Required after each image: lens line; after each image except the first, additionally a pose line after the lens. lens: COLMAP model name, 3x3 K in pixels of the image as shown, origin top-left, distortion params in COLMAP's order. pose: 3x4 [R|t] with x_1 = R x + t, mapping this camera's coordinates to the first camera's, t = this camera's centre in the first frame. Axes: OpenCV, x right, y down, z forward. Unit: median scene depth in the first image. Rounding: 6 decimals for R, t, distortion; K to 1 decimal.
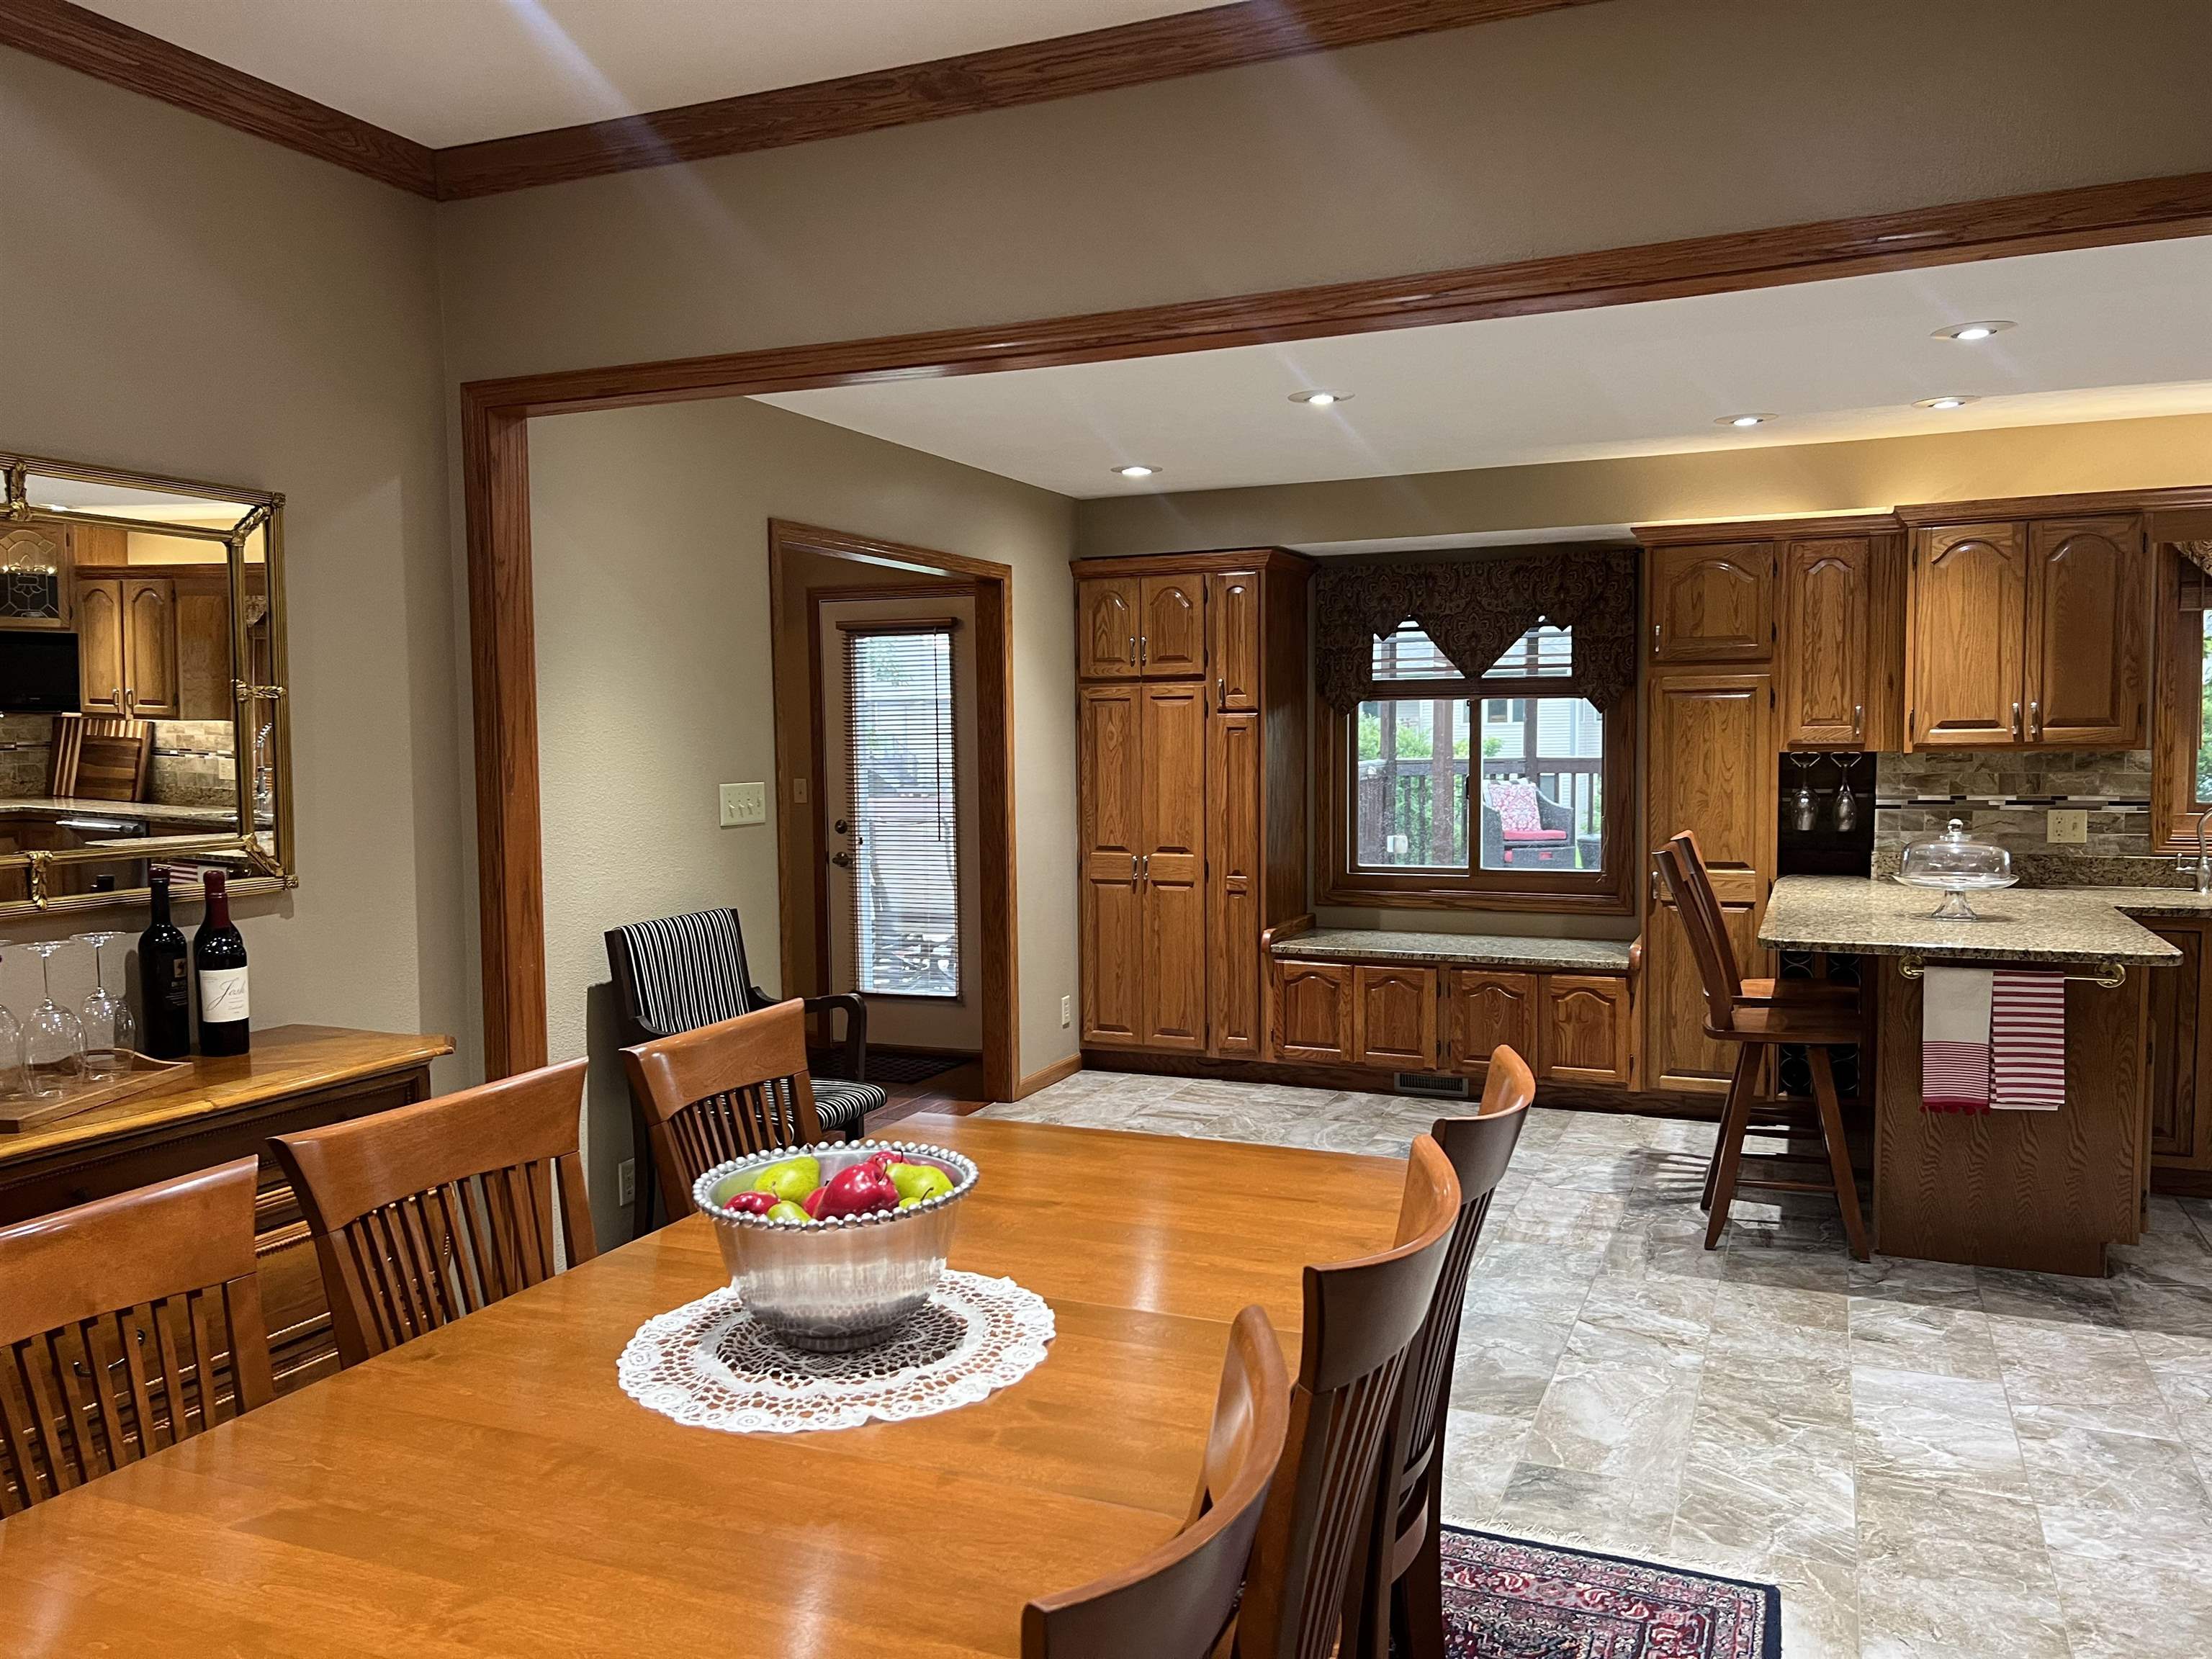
lens RADIAL K [[1660.9, 0, 1096.4], [0, 1660.9, 861.2], [0, 0, 1]] dist [0.066563, -0.072651]
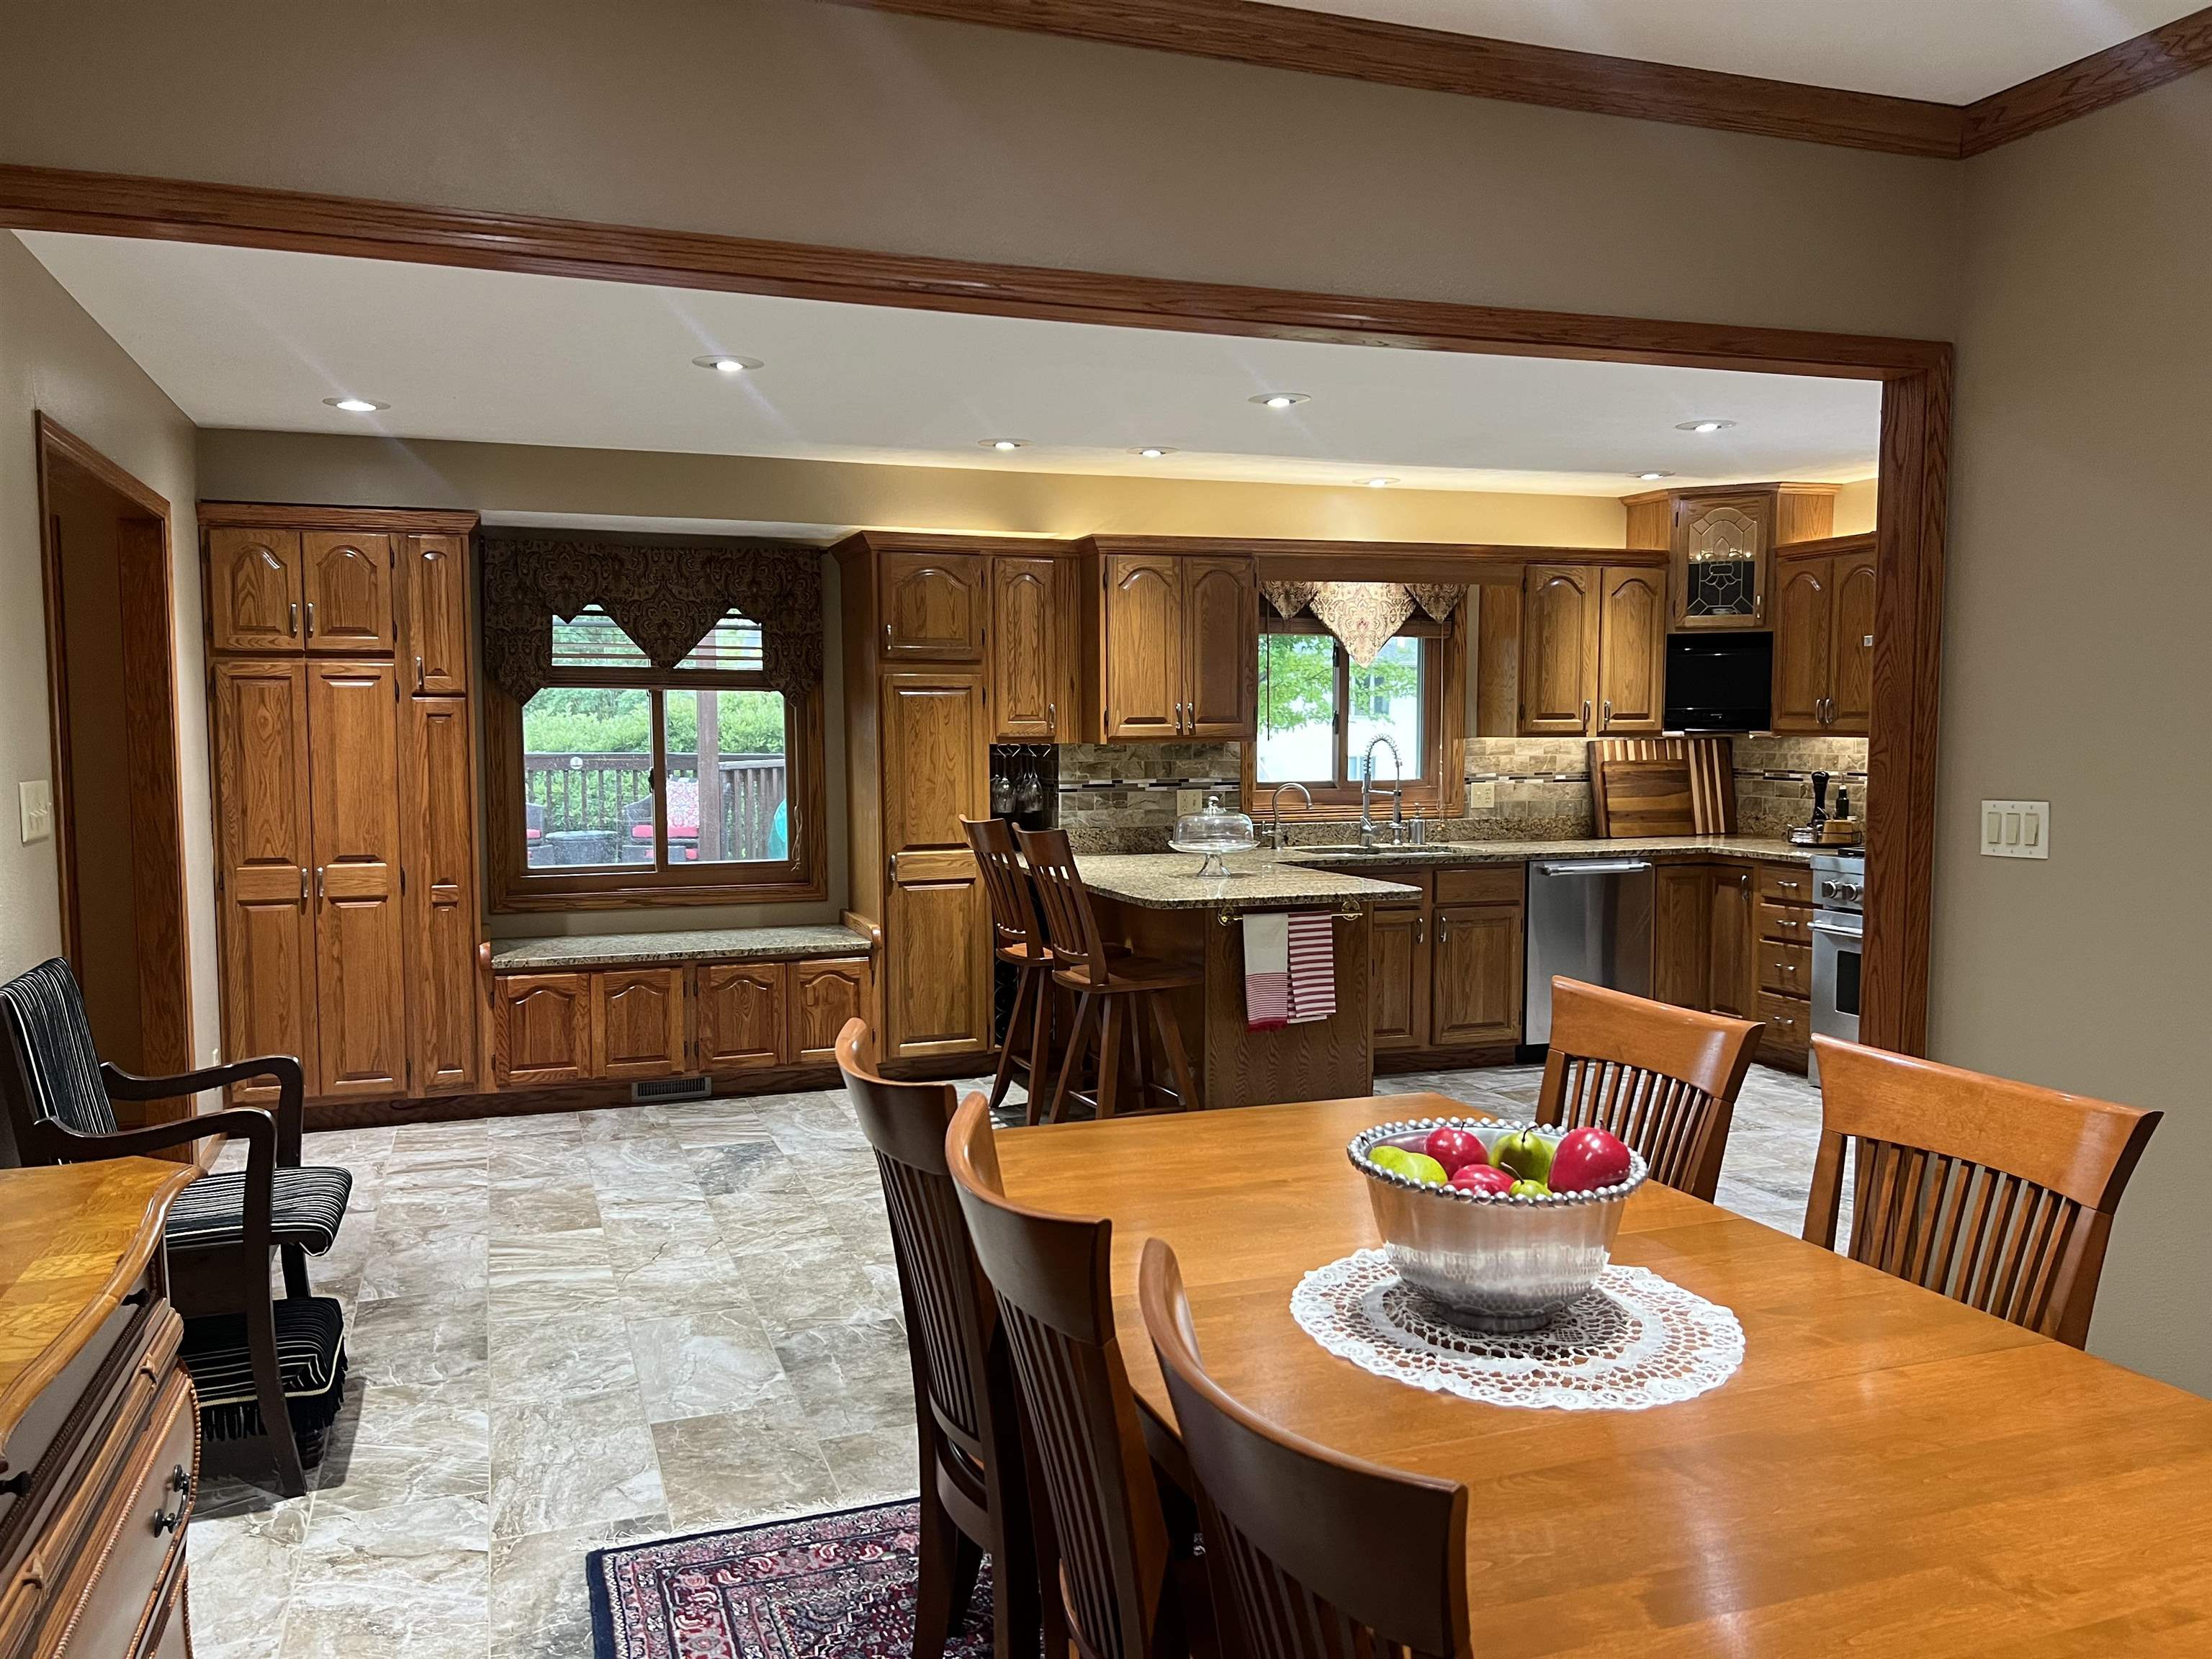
lens RADIAL K [[1660.9, 0, 1110.3], [0, 1660.9, 860.1], [0, 0, 1]] dist [0.066563, -0.072651]
pose [[0.715818, -0.048158, 0.696624, -0.302650], [0.049650, 0.998604, 0.018017, -0.002913], [-0.696519, 0.021691, 0.717210, 0.139702]]
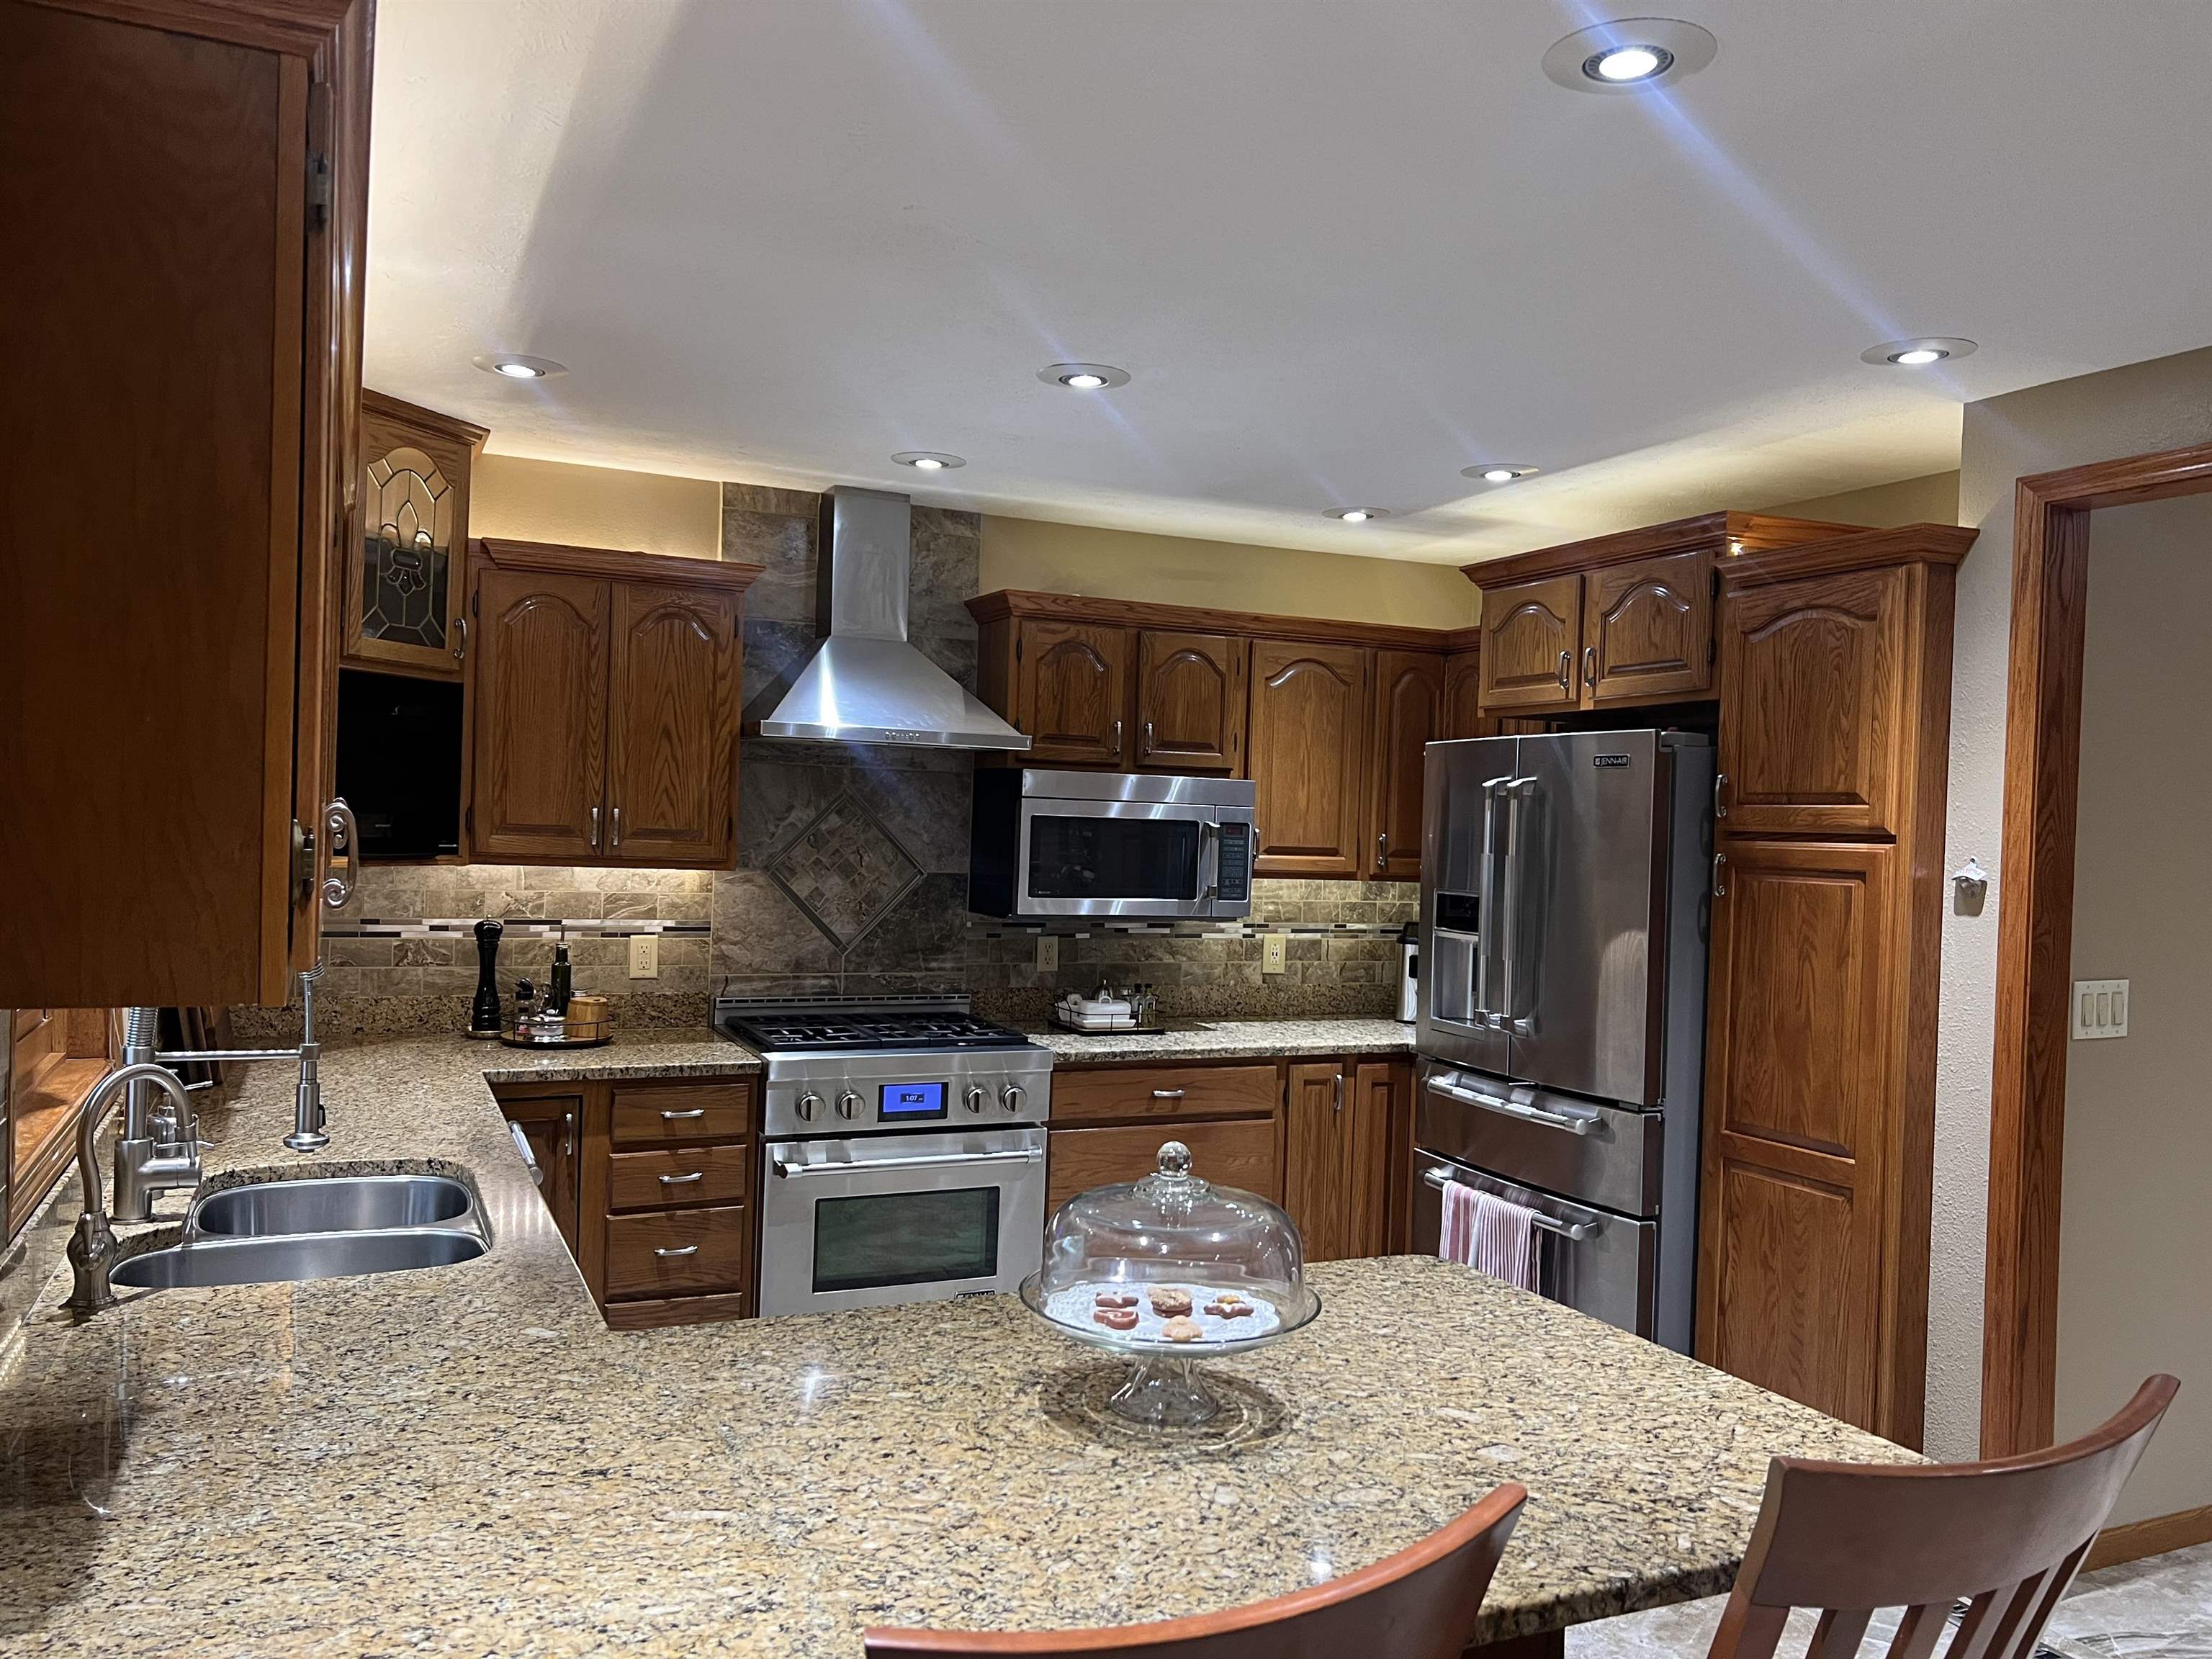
lens RADIAL K [[1660.9, 0, 1109.0], [0, 1660.9, 844.5], [0, 0, 1]] dist [0.066563, -0.072651]
pose [[-0.748503, -0.022251, 0.662758, 0.213458], [0.028768, 0.997406, 0.065977, -0.091311], [-0.662508, 0.068450, -0.745921, 0.994450]]
